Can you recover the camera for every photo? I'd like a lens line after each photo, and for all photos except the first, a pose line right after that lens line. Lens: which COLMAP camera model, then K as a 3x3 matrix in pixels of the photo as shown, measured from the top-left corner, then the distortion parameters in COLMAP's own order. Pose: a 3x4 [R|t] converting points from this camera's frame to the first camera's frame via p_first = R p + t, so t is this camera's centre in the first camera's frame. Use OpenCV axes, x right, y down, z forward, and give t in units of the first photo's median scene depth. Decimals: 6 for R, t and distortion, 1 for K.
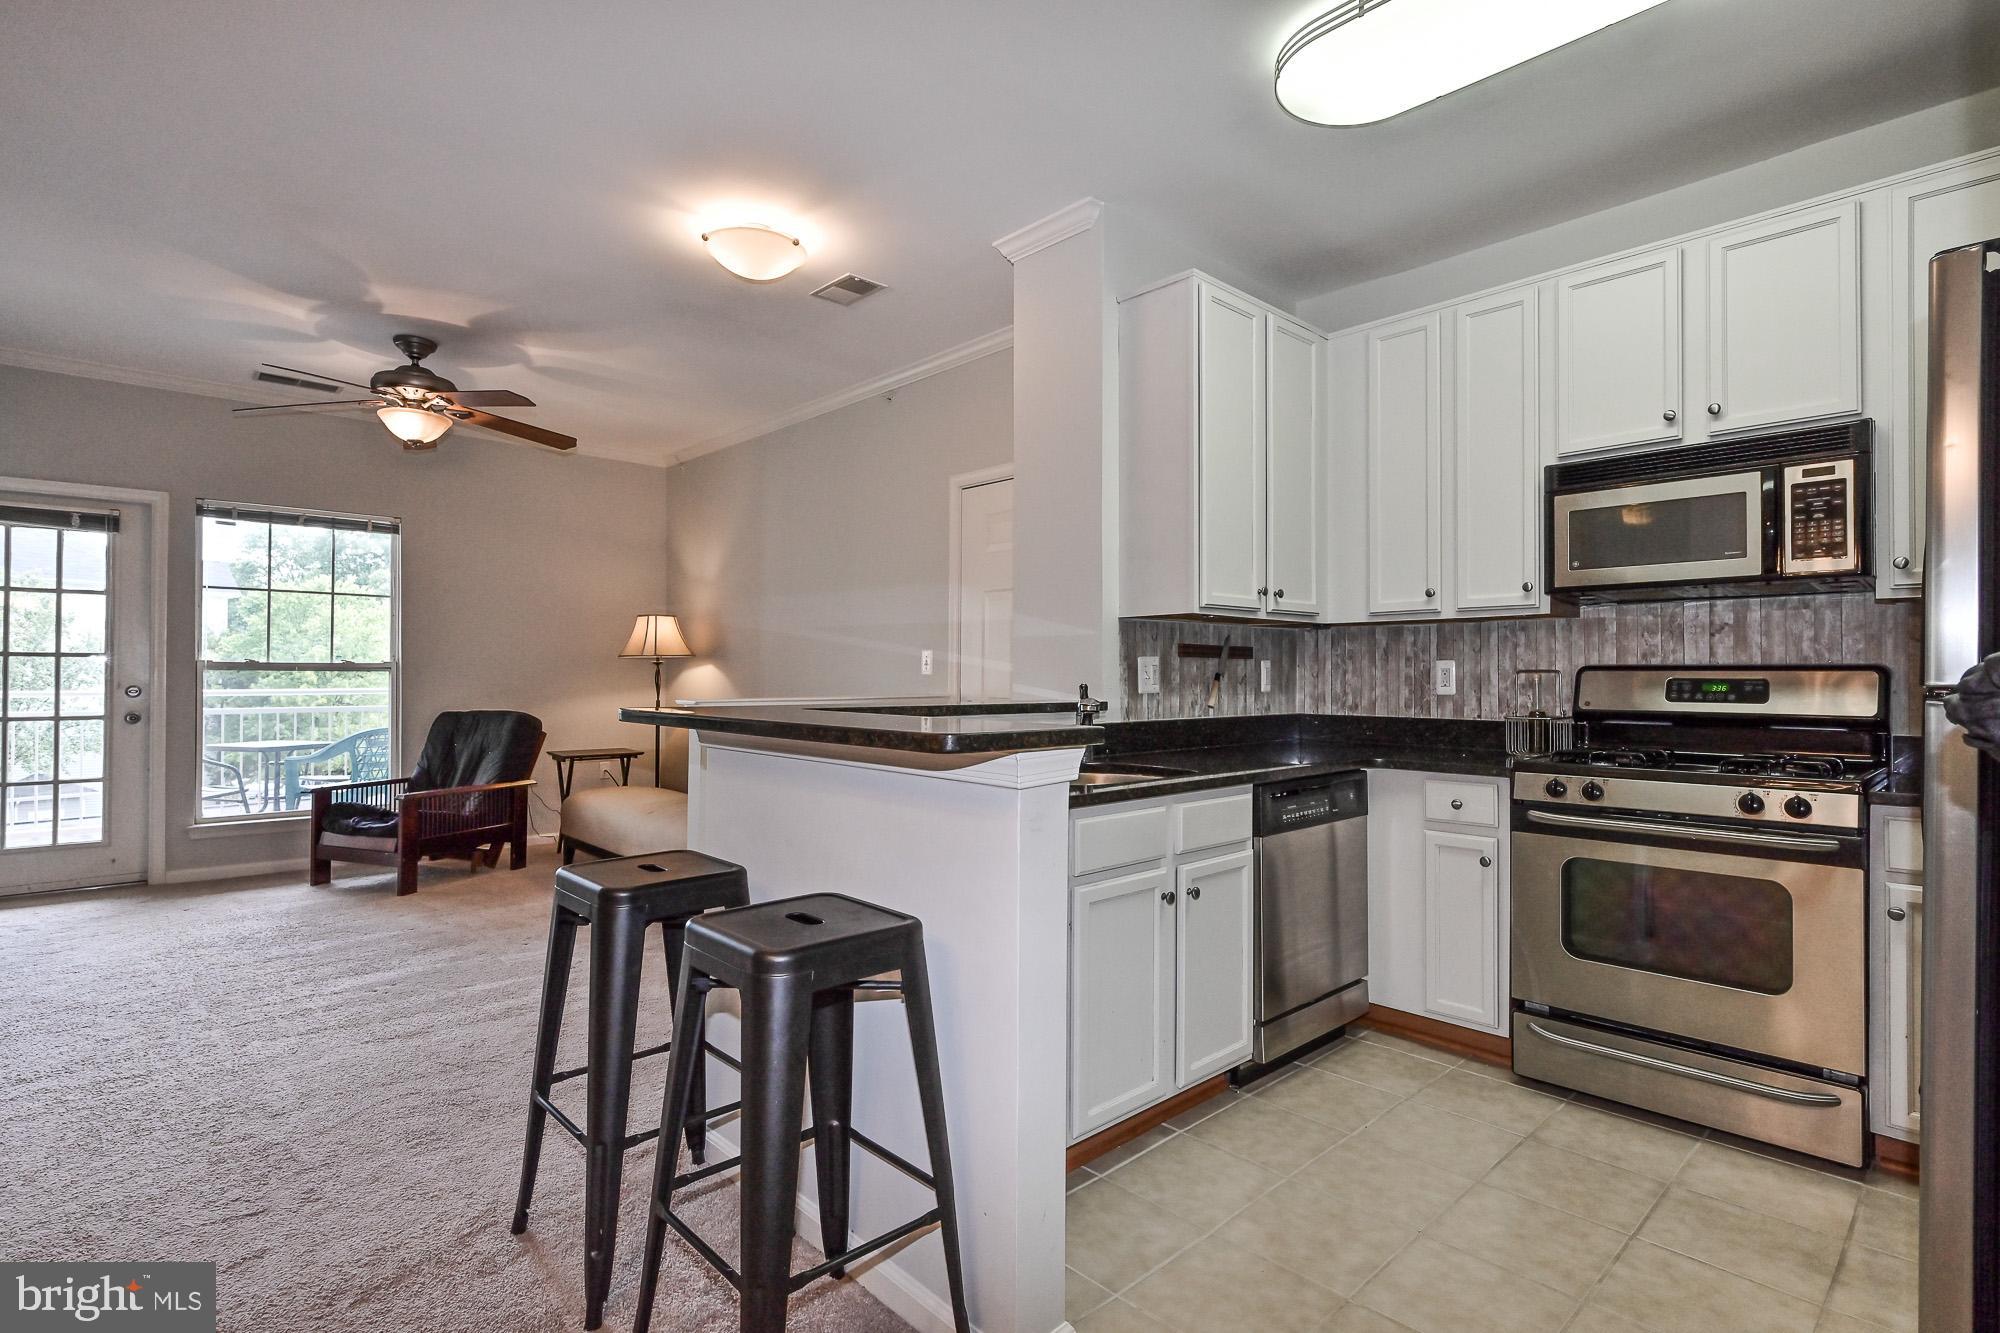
lens RADIAL K [[959.9, 0, 1014.2], [0, 959.9, 669.9], [0, 0, 1]] dist [-0.010374, -0.001519]
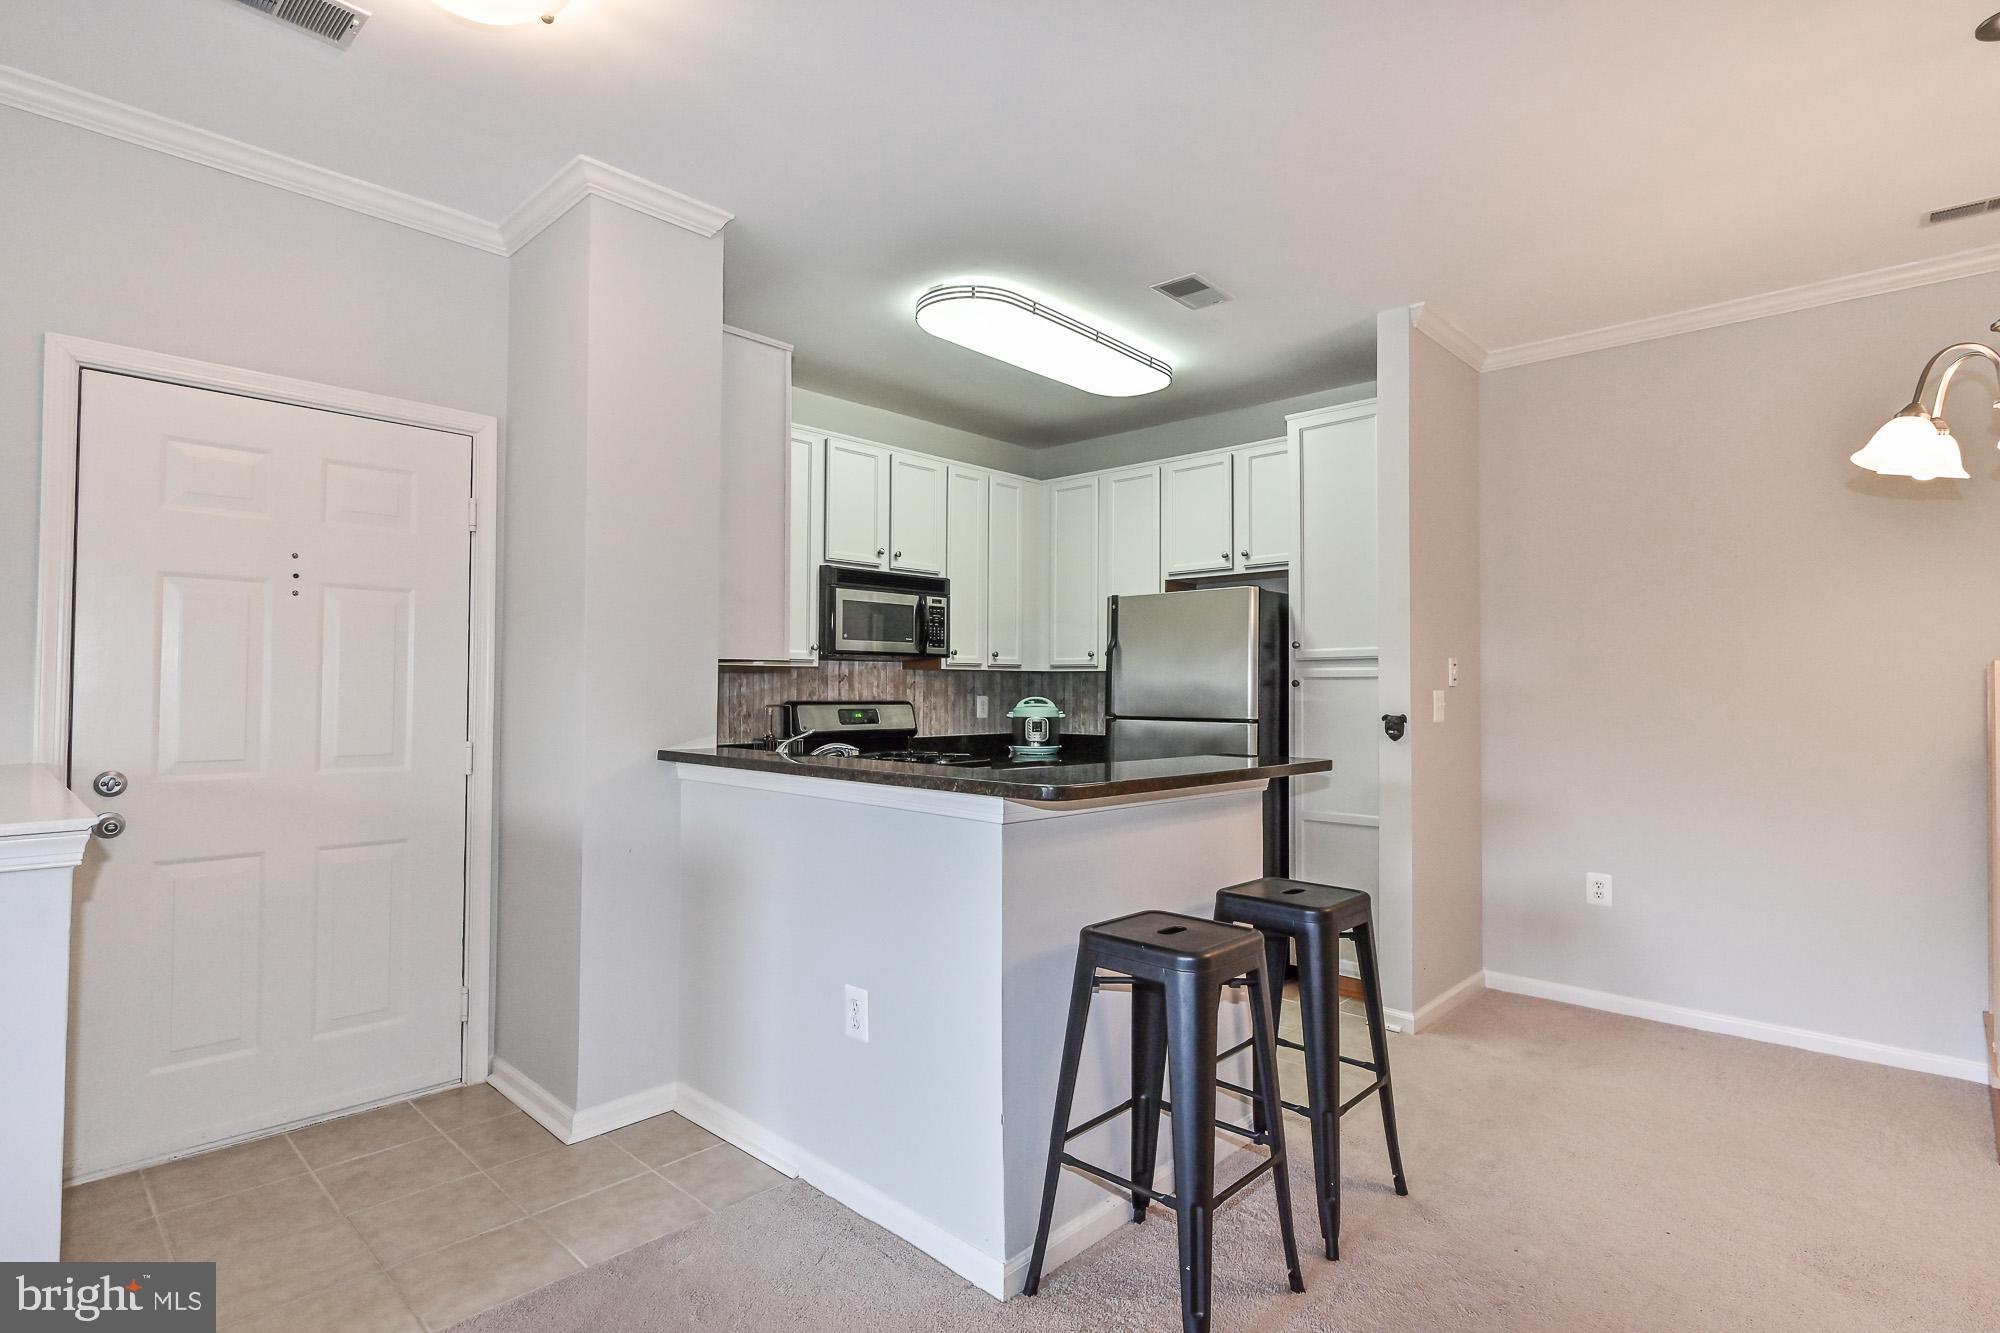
lens RADIAL K [[985.1, 0, 989.0], [0, 985.1, 667.1], [0, 0, 1]] dist [-0.000814, 0.000521]
pose [[-0.051379, 0.023828, 0.998395, -0.601943], [-0.006584, 0.999686, -0.024197, -0.015027], [-0.998658, -0.007816, -0.051206, 0.527477]]
